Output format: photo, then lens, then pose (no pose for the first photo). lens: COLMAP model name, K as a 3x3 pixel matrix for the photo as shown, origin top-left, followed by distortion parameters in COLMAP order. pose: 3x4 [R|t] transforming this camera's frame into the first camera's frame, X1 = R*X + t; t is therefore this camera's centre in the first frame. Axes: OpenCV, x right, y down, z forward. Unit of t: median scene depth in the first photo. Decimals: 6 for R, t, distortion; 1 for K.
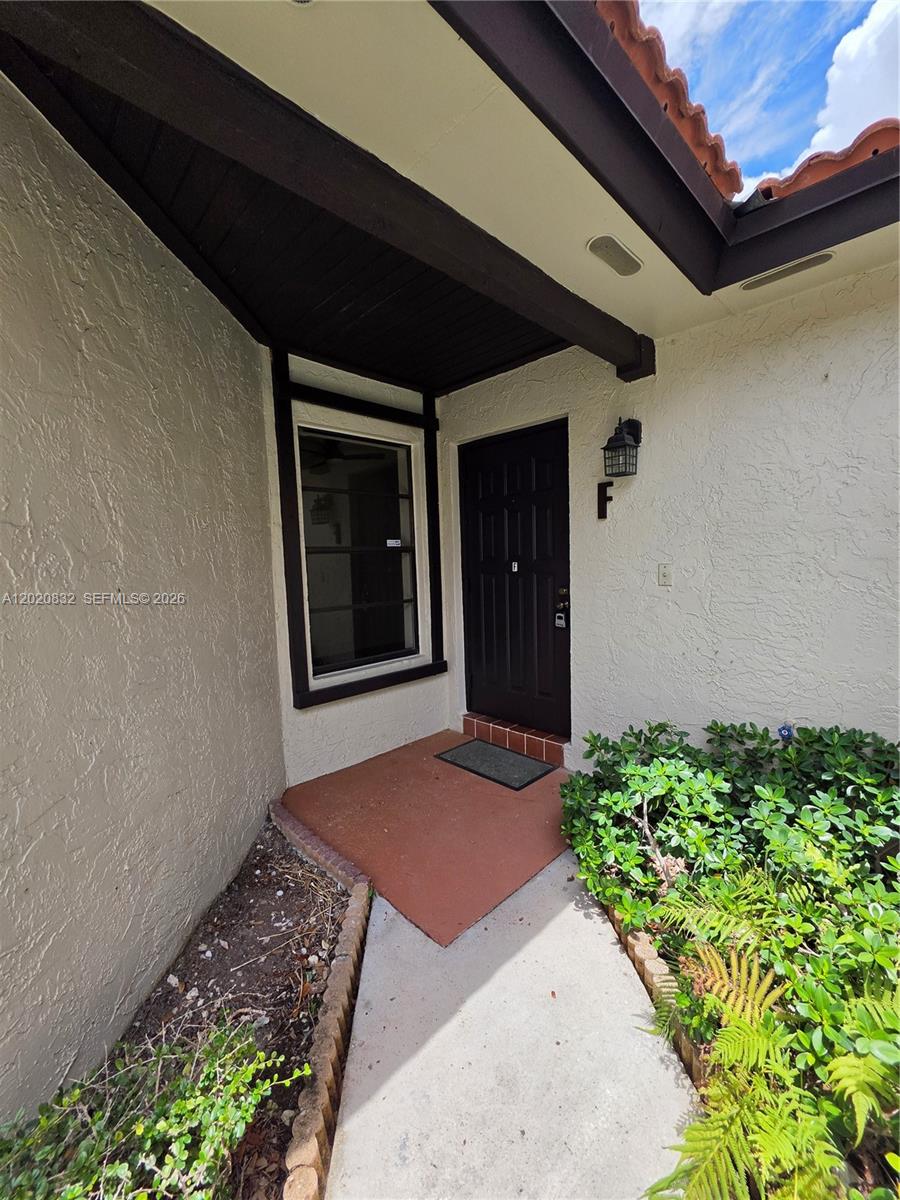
lens RADIAL K [[483.5, 0, 451.7], [0, 483.5, 601.7], [0, 0, 1]] dist [-0.004643, 0.000453]
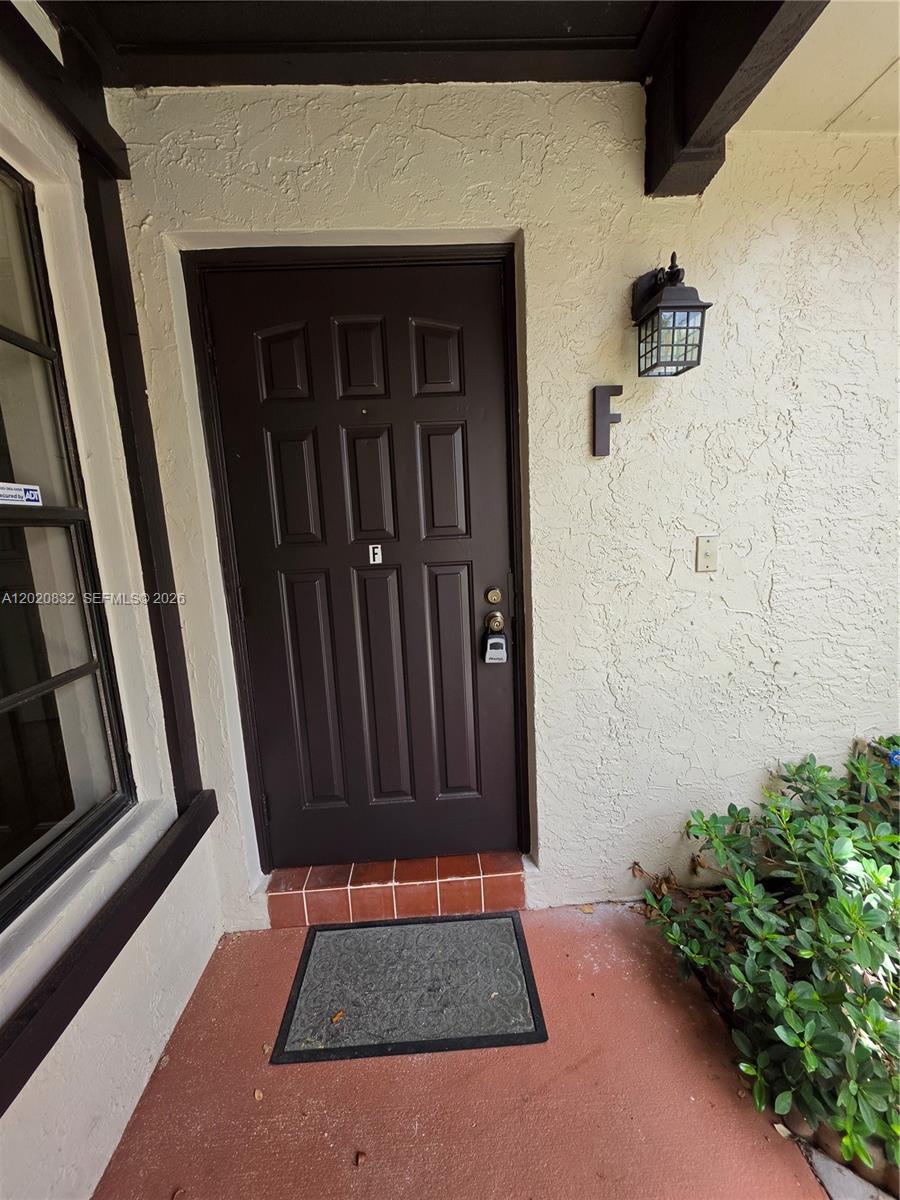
lens RADIAL K [[483.5, 0, 451.7], [0, 483.5, 601.7], [0, 0, 1]] dist [-0.004643, 0.000453]
pose [[0.665102, -0.119666, 0.737102, -0.209802], [0.093574, 0.992652, 0.076720, -0.065714], [-0.740866, 0.017946, 0.671413, 0.746921]]
